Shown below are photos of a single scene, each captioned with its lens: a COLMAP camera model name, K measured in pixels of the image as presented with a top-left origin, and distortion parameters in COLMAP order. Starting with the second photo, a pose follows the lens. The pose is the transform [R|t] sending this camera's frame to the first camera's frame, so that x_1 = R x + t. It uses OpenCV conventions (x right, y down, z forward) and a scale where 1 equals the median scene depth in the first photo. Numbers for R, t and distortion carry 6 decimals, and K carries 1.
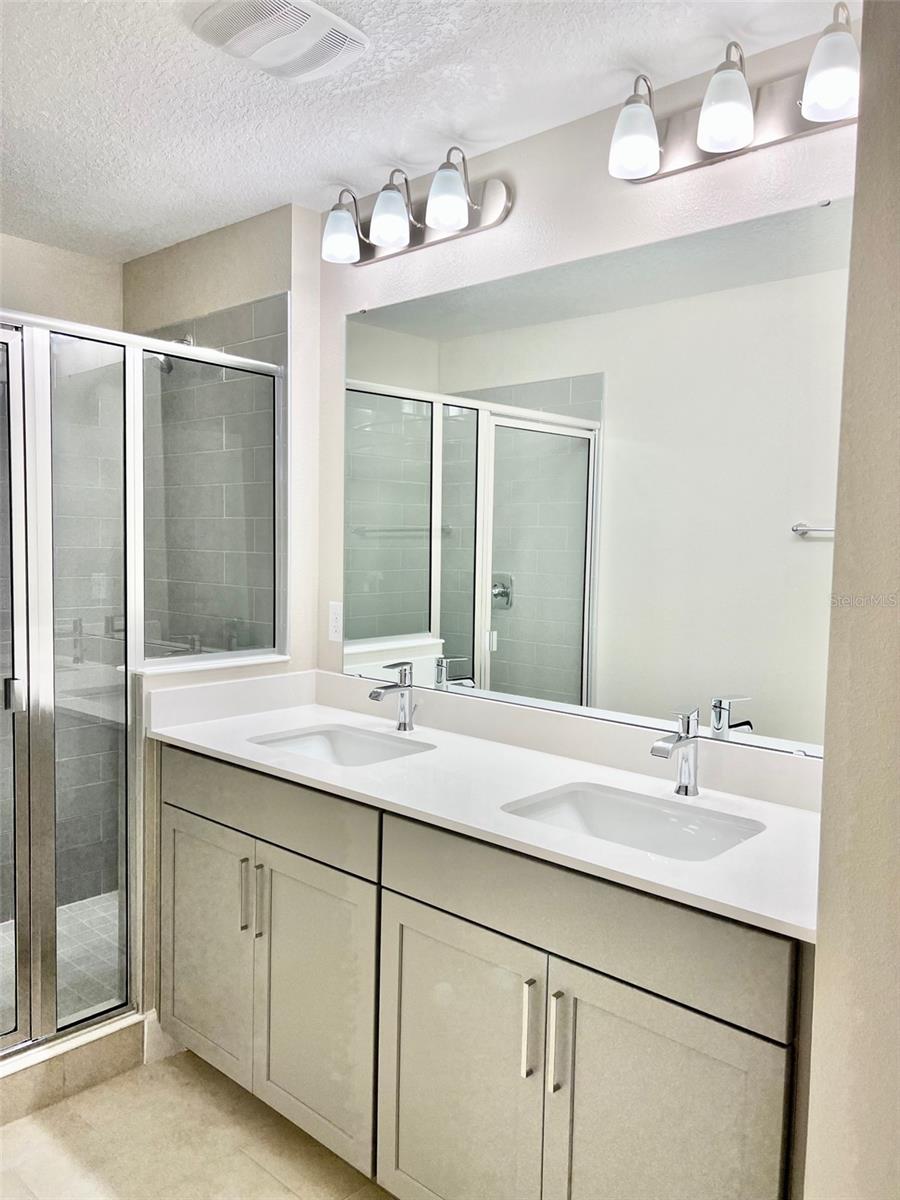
lens RADIAL K [[903.1, 0, 454.8], [0, 903.1, 594.0], [0, 0, 1]] dist [0.021782, -0.046555]
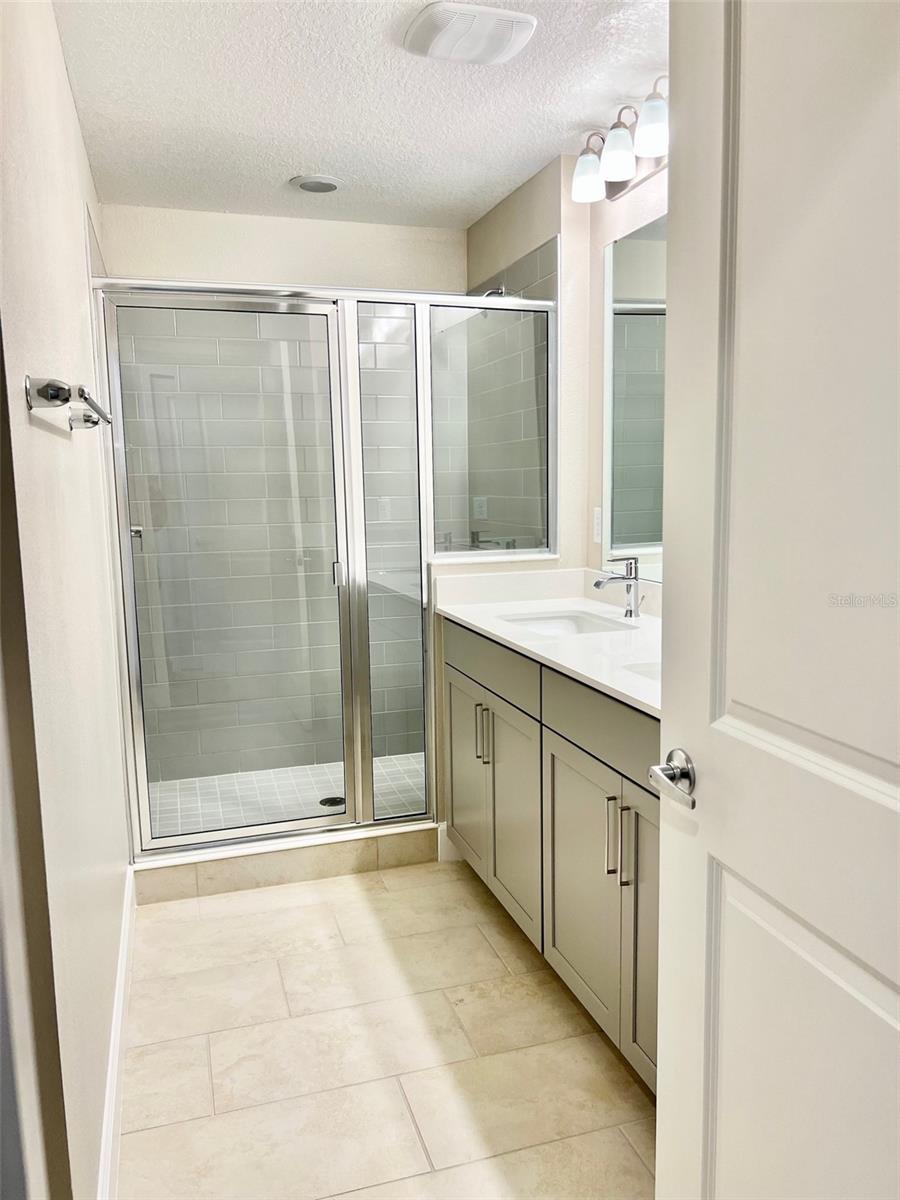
lens RADIAL K [[903.1, 0, 441.9], [0, 903.1, 608.4], [0, 0, 1]] dist [0.021782, -0.046555]
pose [[0.858196, 0.040227, -0.511744, 0.324674], [0.003063, 0.996506, 0.083469, 0.044344], [0.513314, -0.073200, 0.855074, -0.096181]]
